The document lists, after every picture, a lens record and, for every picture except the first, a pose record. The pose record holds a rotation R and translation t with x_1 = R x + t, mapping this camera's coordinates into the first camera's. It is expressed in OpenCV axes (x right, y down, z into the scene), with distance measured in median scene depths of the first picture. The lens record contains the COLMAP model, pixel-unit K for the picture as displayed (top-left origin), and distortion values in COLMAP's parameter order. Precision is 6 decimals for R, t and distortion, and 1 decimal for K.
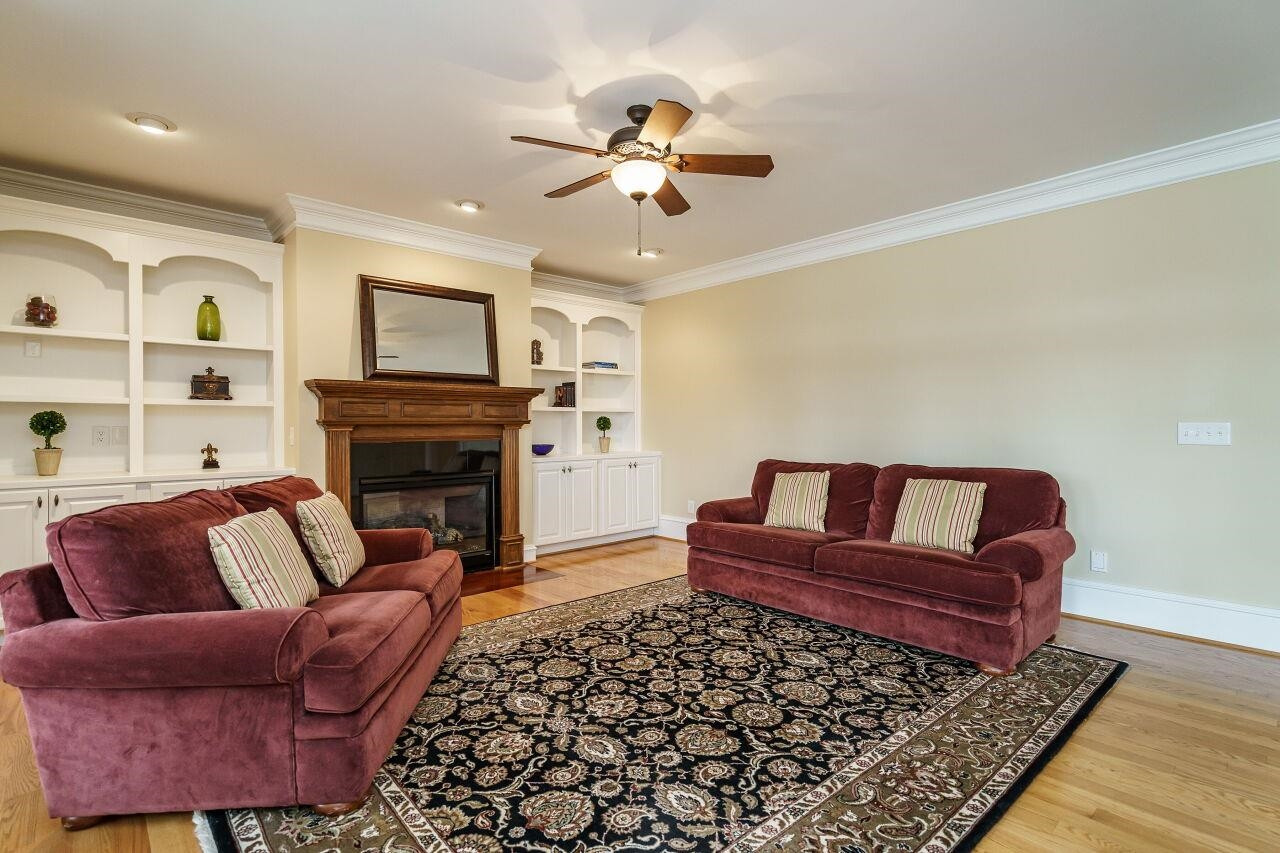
lens RADIAL K [[639.2, 0, 640.0], [0, 639.2, 426.5], [0, 0, 1]] dist [0.000895, 0.000068]
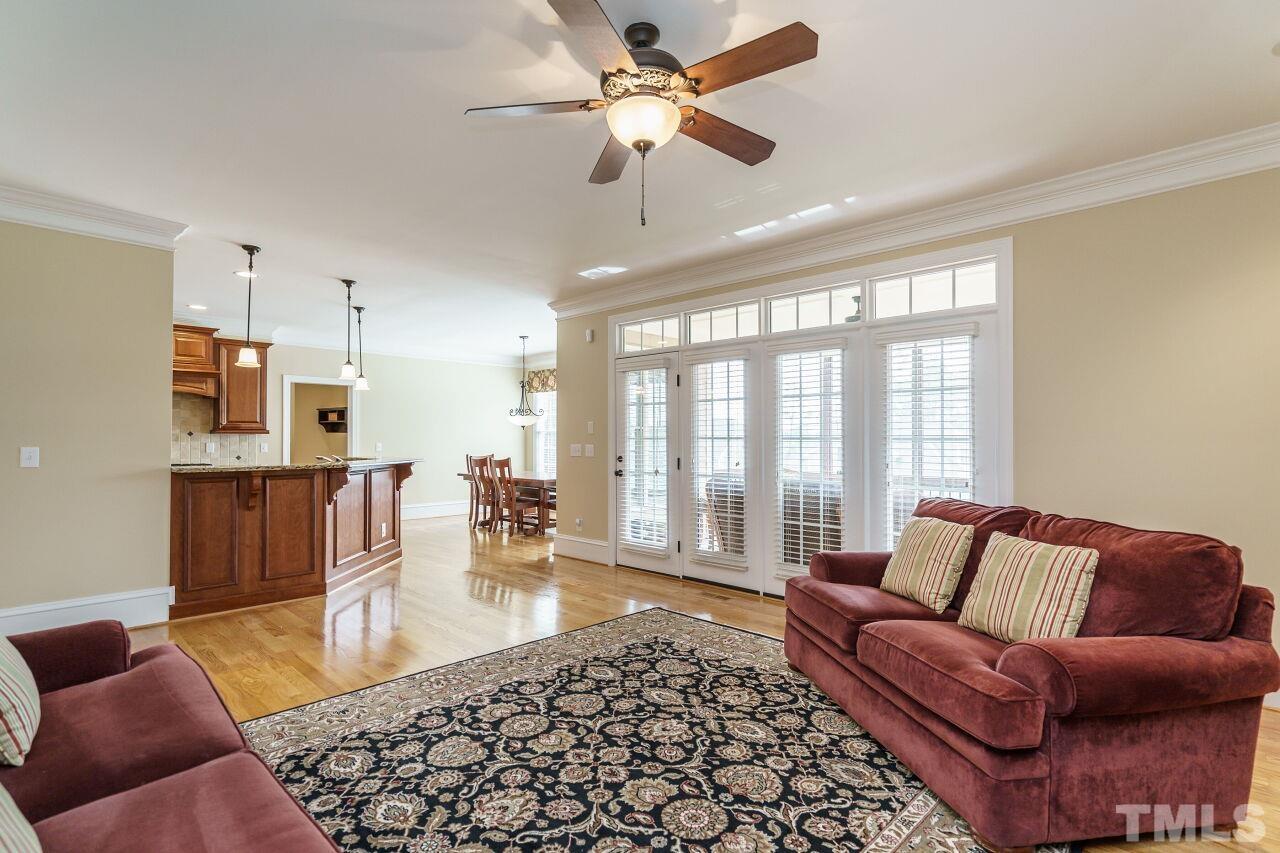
lens RADIAL K [[639.2, 0, 640.0], [0, 639.2, 426.5], [0, 0, 1]] dist [0.000895, 0.000068]
pose [[-0.998372, 0.001382, -0.057029, 0.051579], [0.002194, 0.999897, -0.014186, -0.026938], [0.057004, -0.014288, -0.998272, 2.017524]]
